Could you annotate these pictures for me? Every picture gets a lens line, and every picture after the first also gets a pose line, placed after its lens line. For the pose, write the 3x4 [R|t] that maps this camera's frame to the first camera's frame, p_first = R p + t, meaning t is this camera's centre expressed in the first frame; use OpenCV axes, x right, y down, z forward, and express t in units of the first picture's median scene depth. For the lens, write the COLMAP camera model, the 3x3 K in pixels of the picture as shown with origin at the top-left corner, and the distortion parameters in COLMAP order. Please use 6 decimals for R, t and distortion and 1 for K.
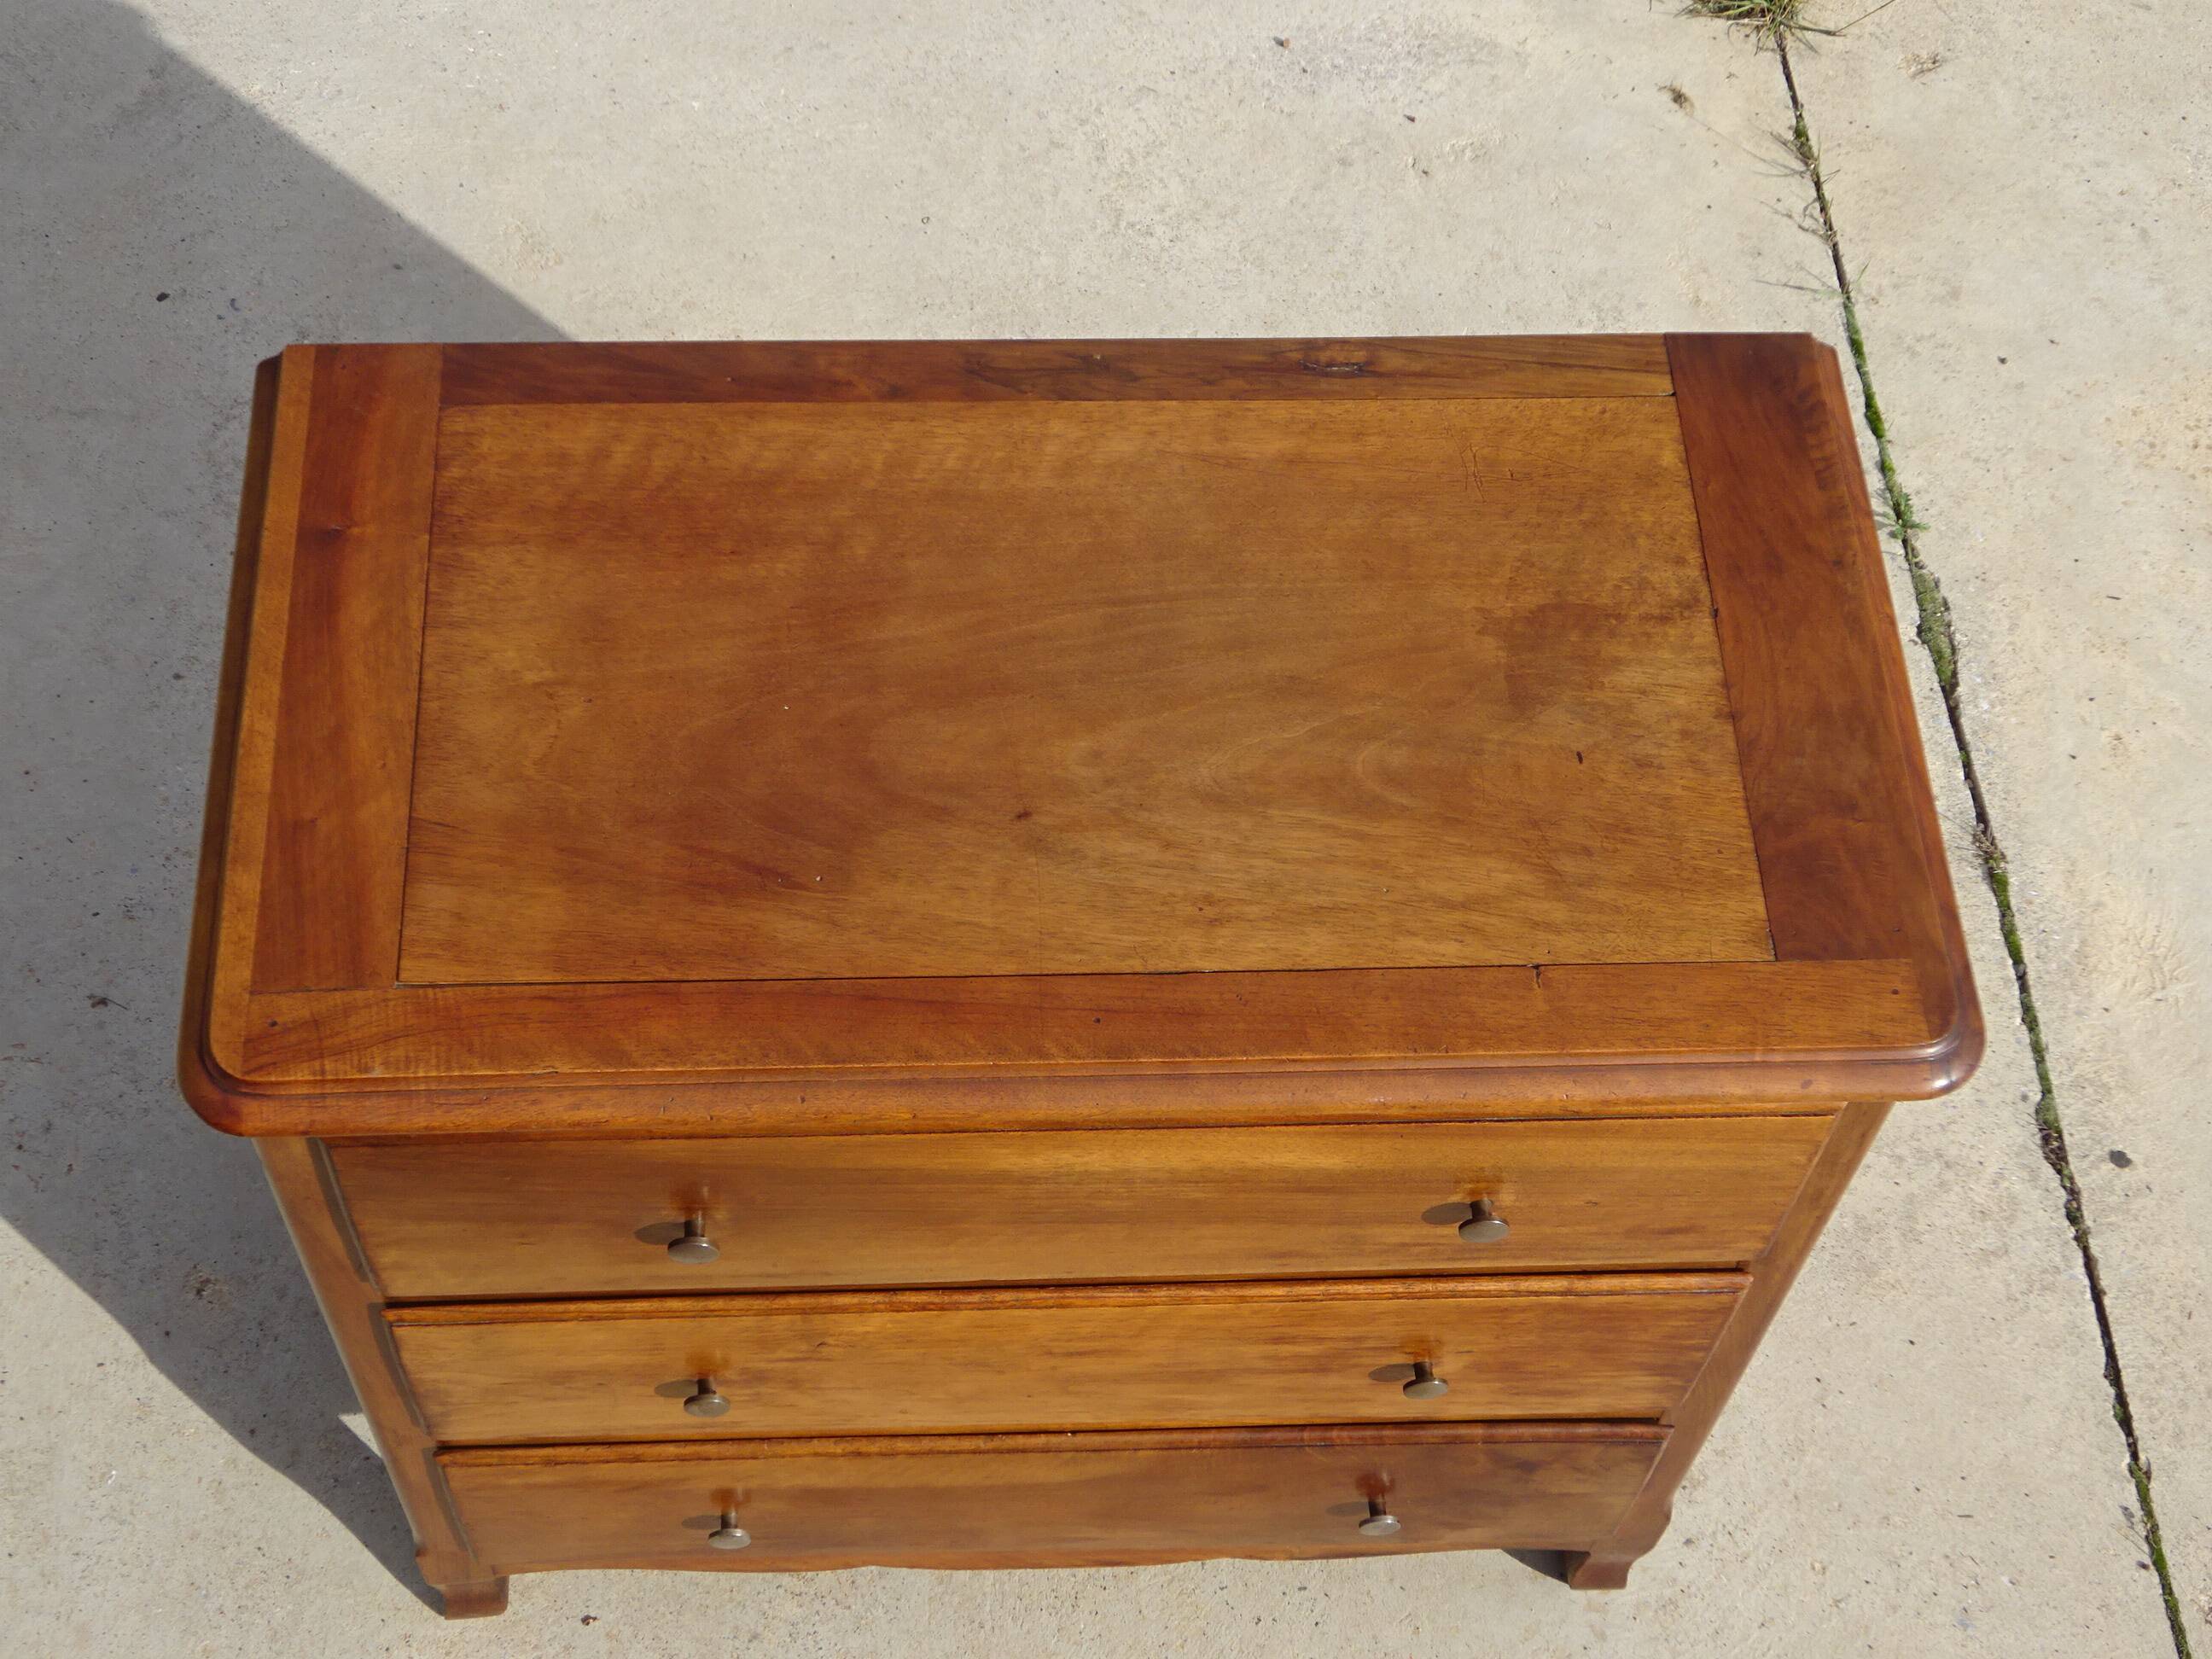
lens RADIAL K [[3191.7, 0, 1107.9], [0, 3191.7, 836.4], [0, 0, 1]] dist [0.000864, 0.000000]
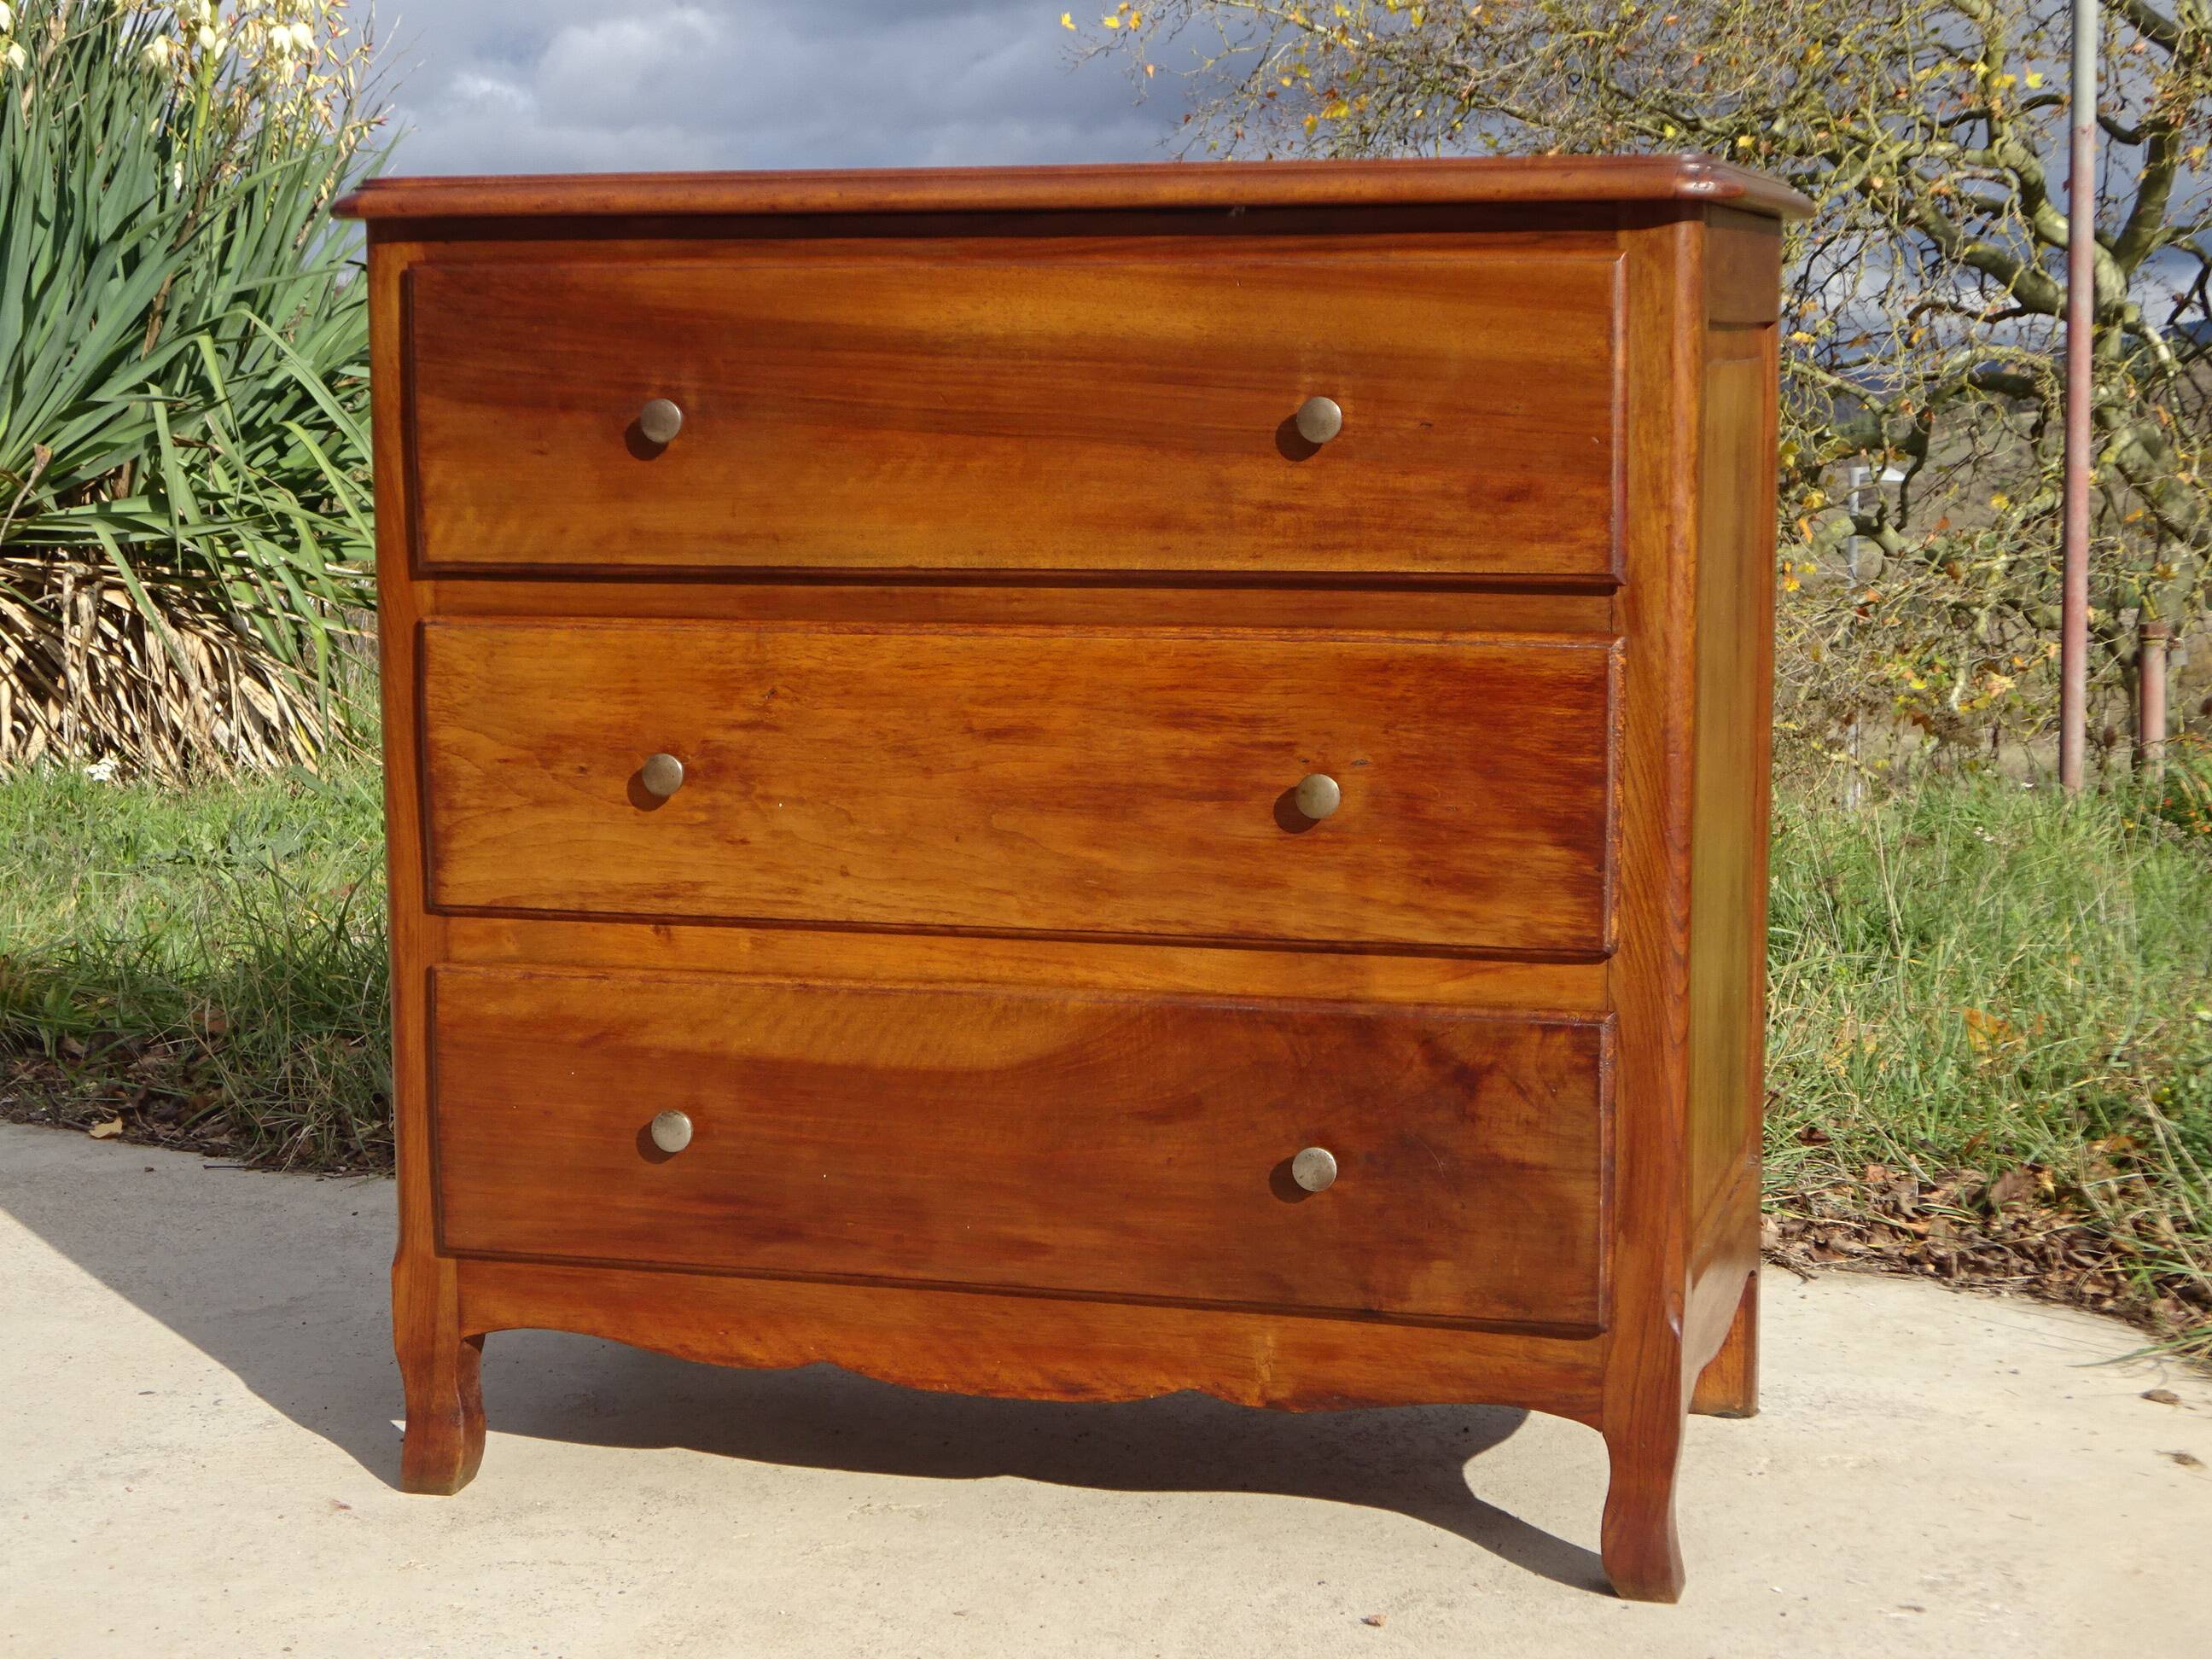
lens RADIAL K [[3855.6, 0, 1087.5], [0, 3855.6, 836.4], [0, 0, 1]] dist [0.020051, 0.000000]
pose [[0.943032, -0.012967, -0.332449, 0.494960], [-0.251916, 0.624876, -0.738964, 1.248817], [0.217321, 0.780616, 0.586012, 0.312881]]
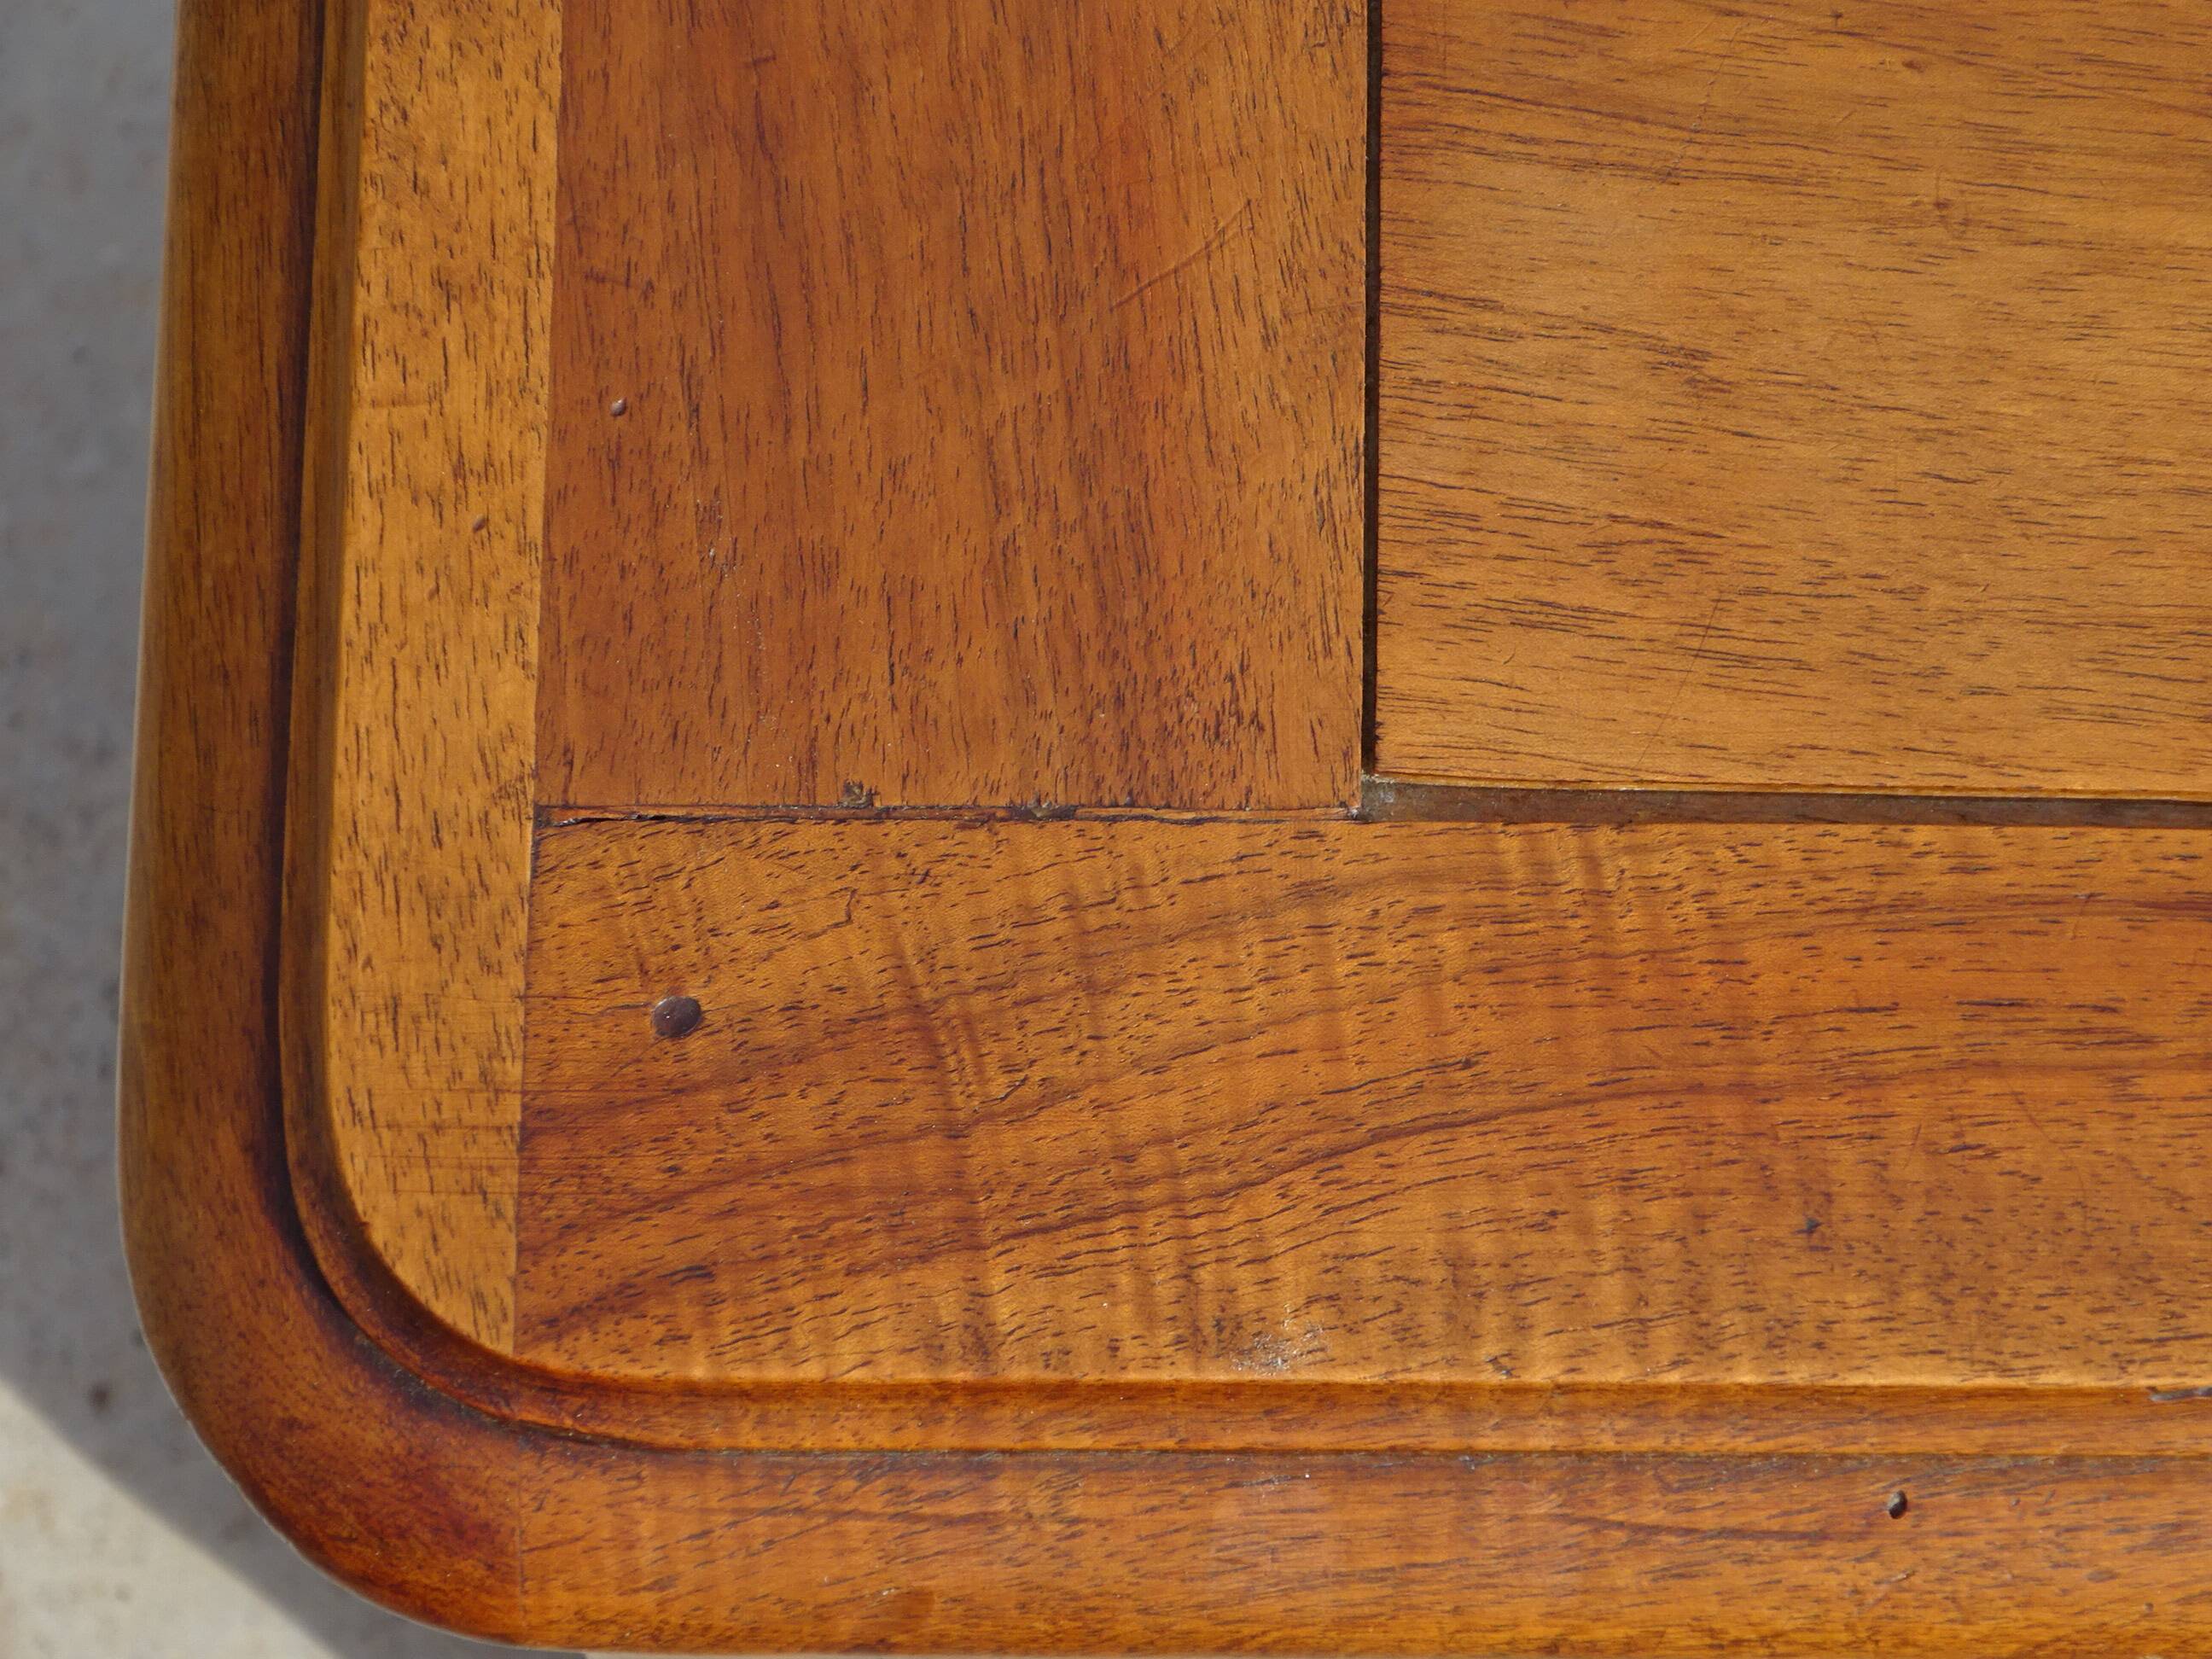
lens RADIAL K [[7252.0, 0, 1104.8], [0, 7252.0, 827.3], [0, 0, 1]] dist [-0.121970, 0.000000]
pose [[0.996568, 0.048993, -0.066729, -0.198173], [-0.028379, 0.959412, 0.280576, -0.058138], [0.077767, -0.277719, 0.957510, 0.584742]]
